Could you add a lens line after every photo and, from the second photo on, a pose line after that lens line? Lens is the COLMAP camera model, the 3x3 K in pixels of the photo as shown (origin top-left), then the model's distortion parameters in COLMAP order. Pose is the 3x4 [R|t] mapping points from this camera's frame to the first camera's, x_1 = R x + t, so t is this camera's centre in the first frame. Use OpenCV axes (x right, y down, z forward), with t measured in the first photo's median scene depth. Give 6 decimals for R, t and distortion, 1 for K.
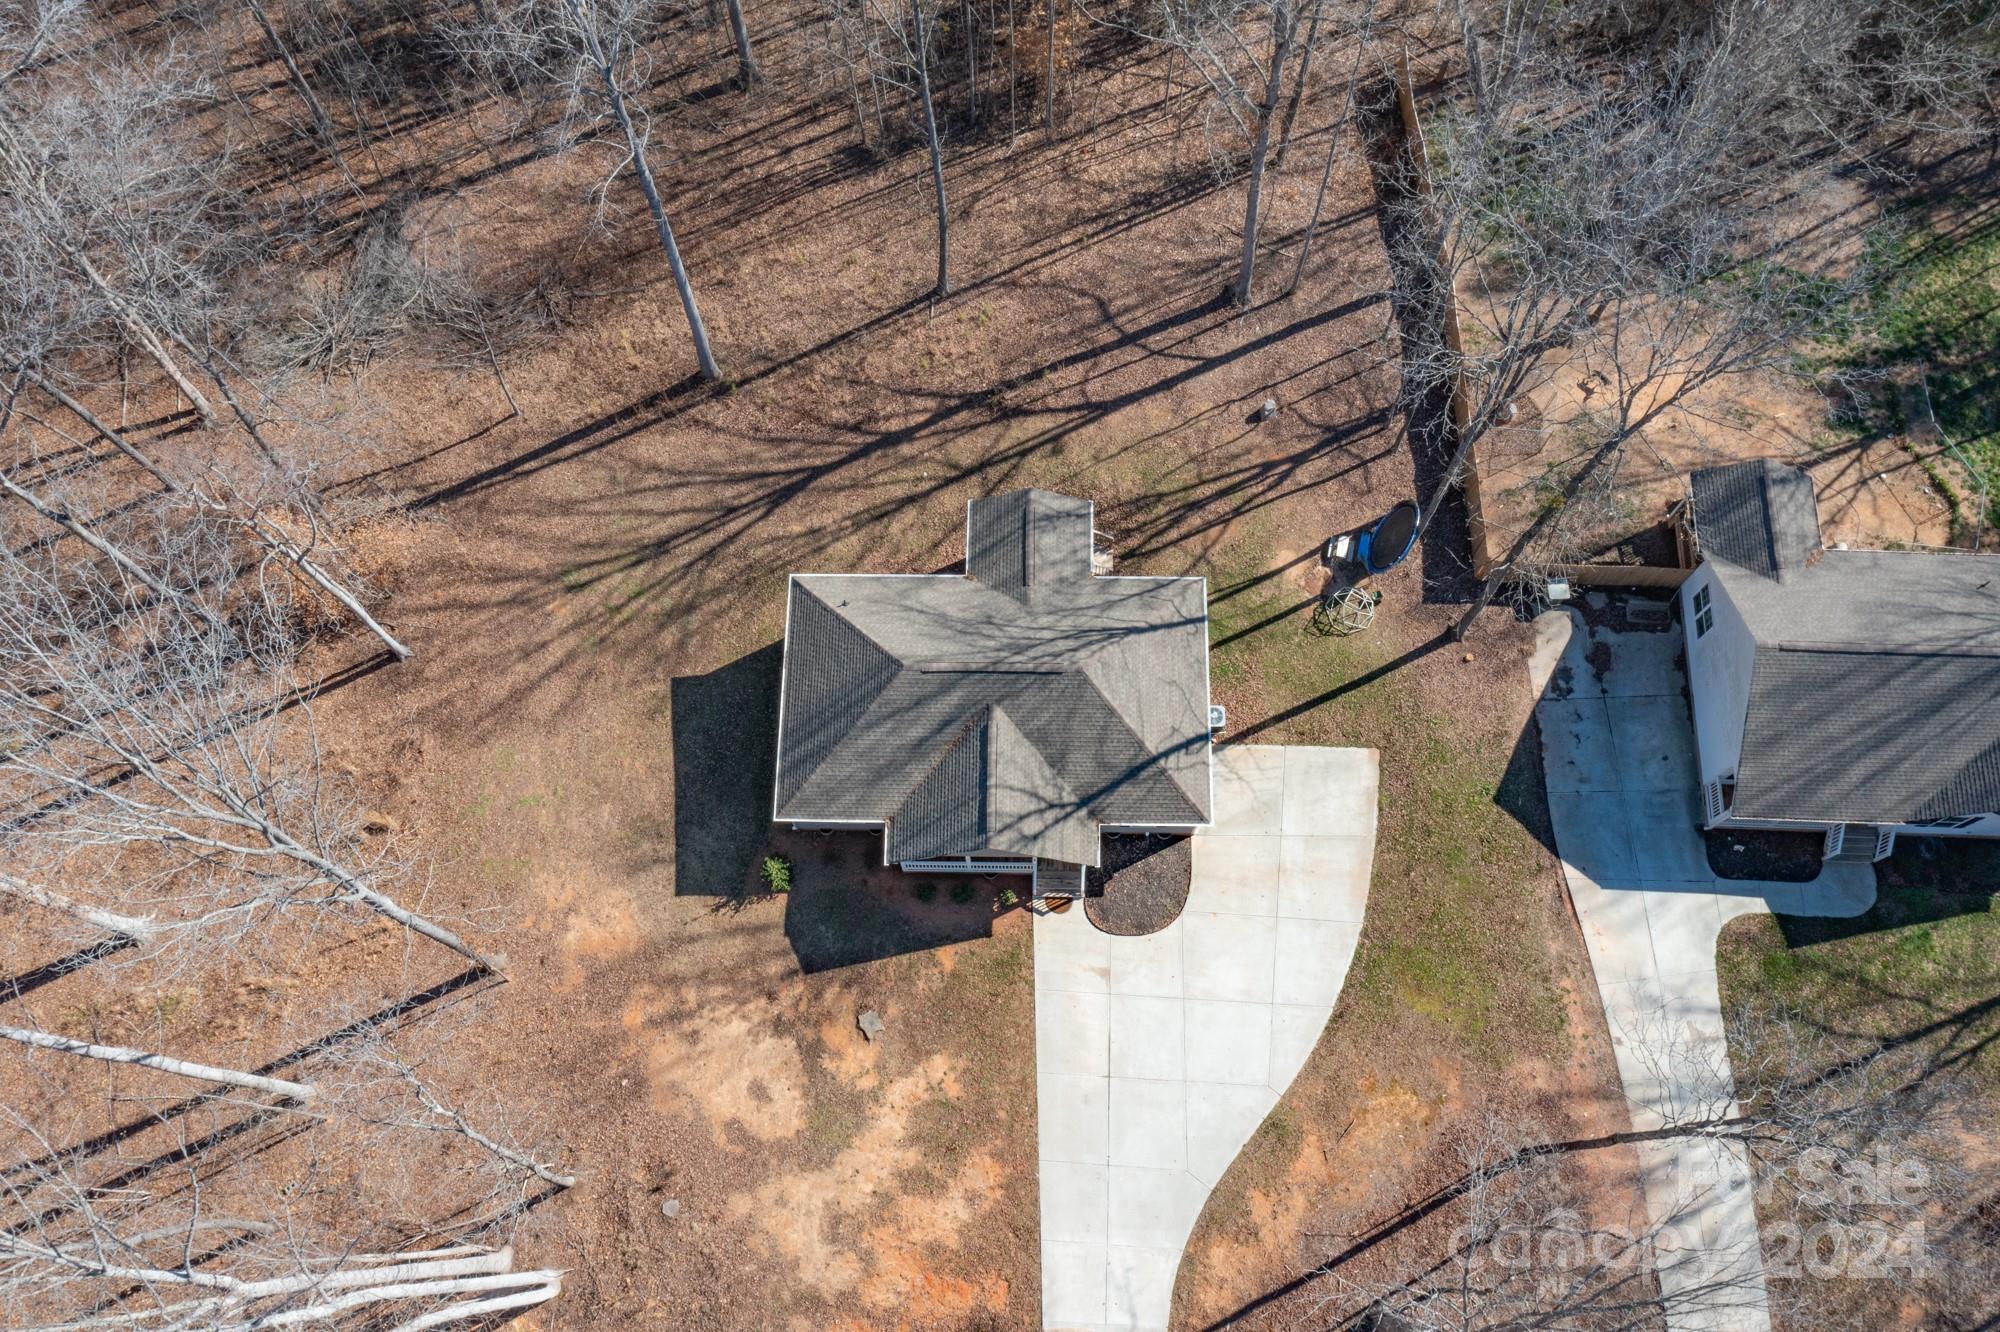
lens RADIAL K [[1607.9, 0, 1000.0], [0, 1607.9, 666.0], [0, 0, 1]] dist [0.007795, 0.002918]
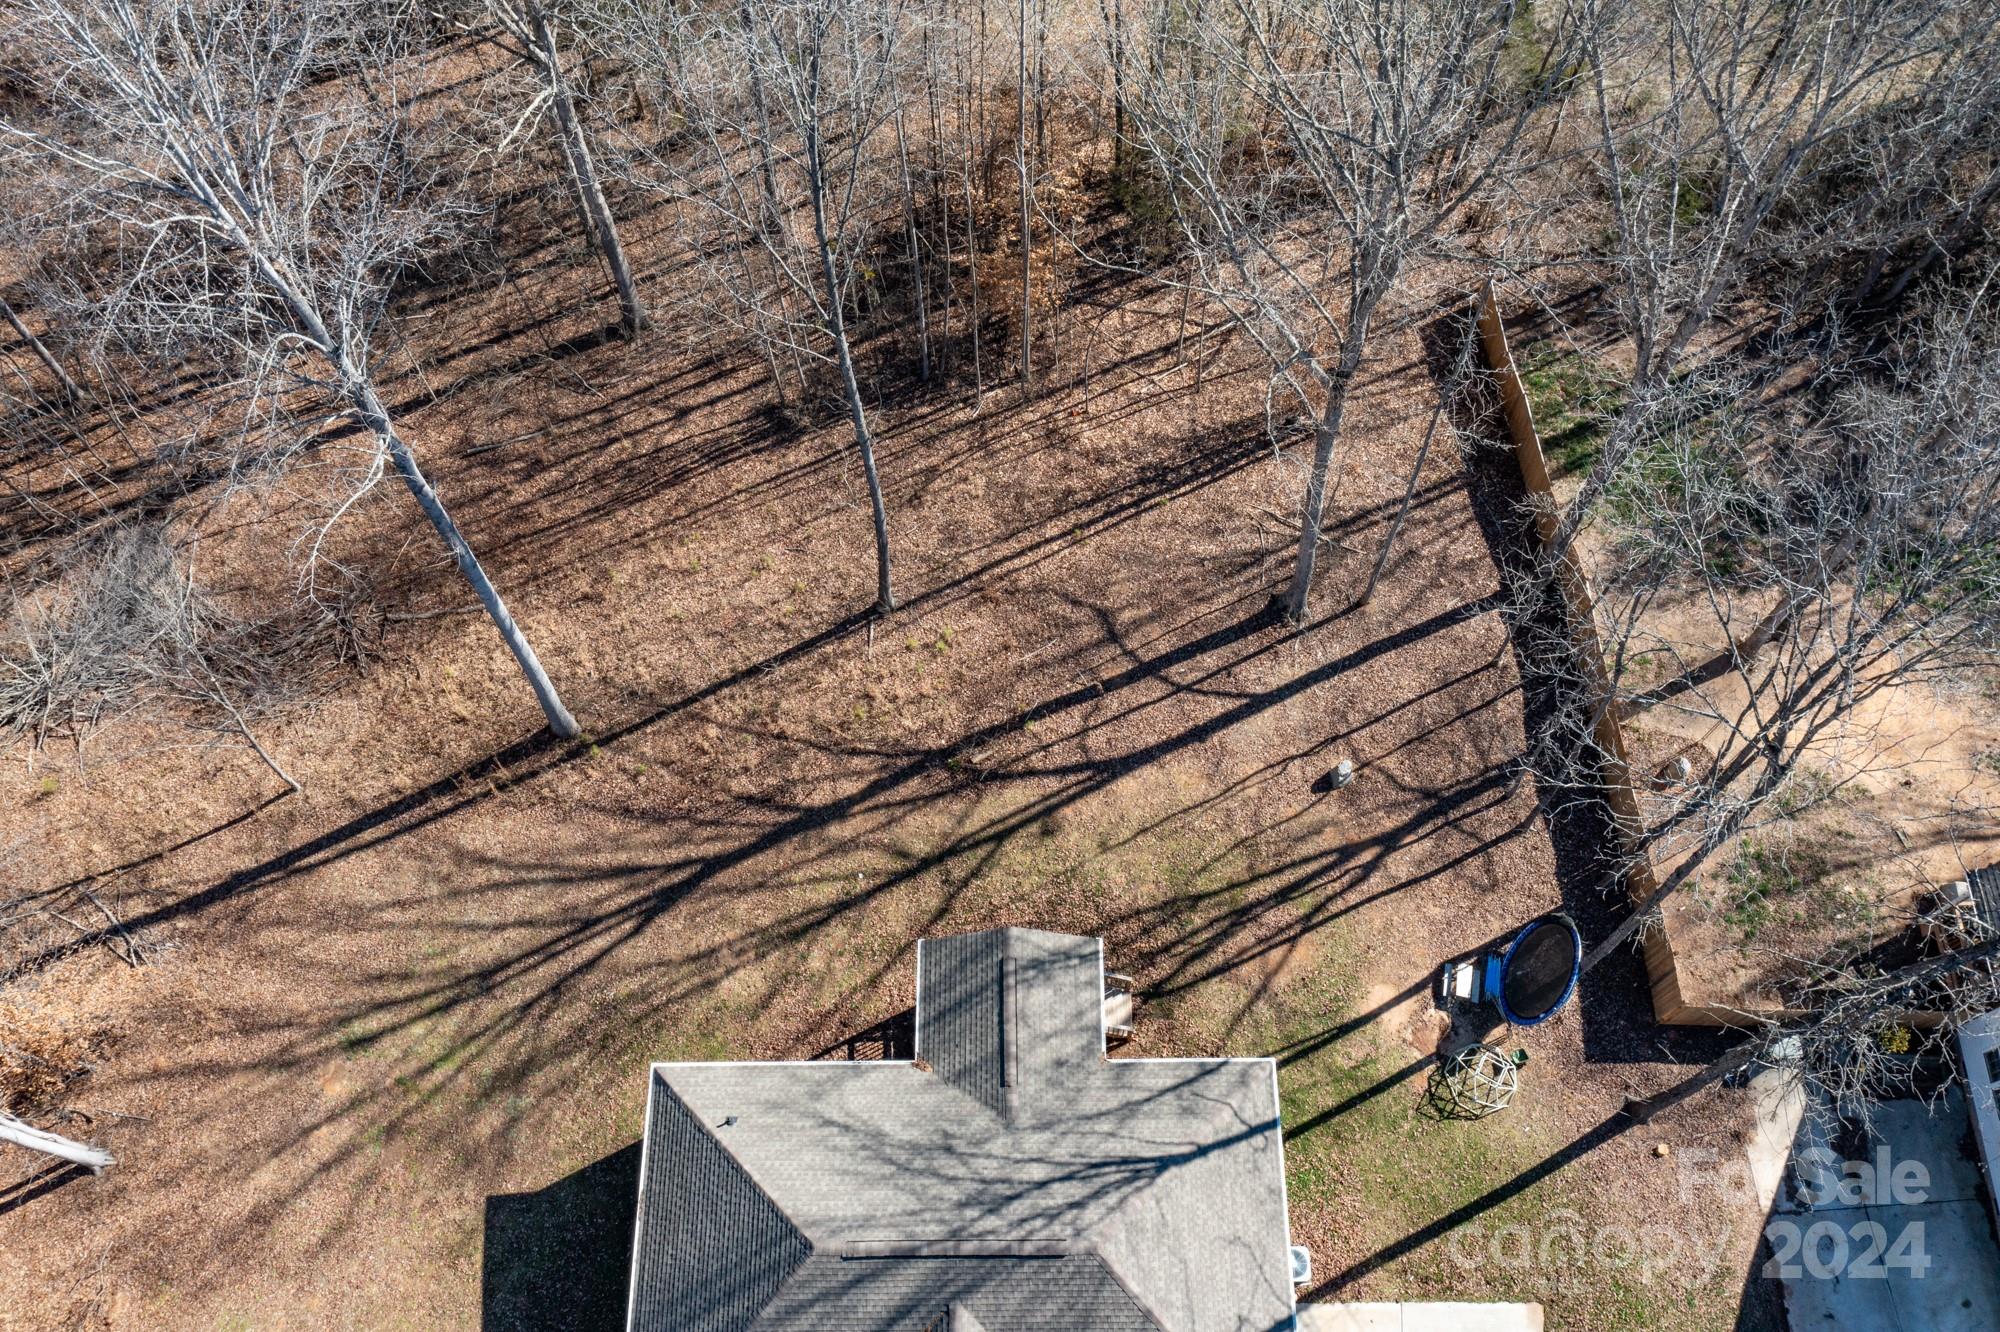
lens RADIAL K [[1618.3, 0, 1000.0], [0, 1618.3, 666.0], [0, 0, 1]] dist [-0.009201, 0.004816]
pose [[0.999786, -0.019291, 0.007497, 0.010723], [0.020001, 0.993686, -0.110399, -0.127176], [-0.005320, 0.110525, 0.993859, 0.278830]]
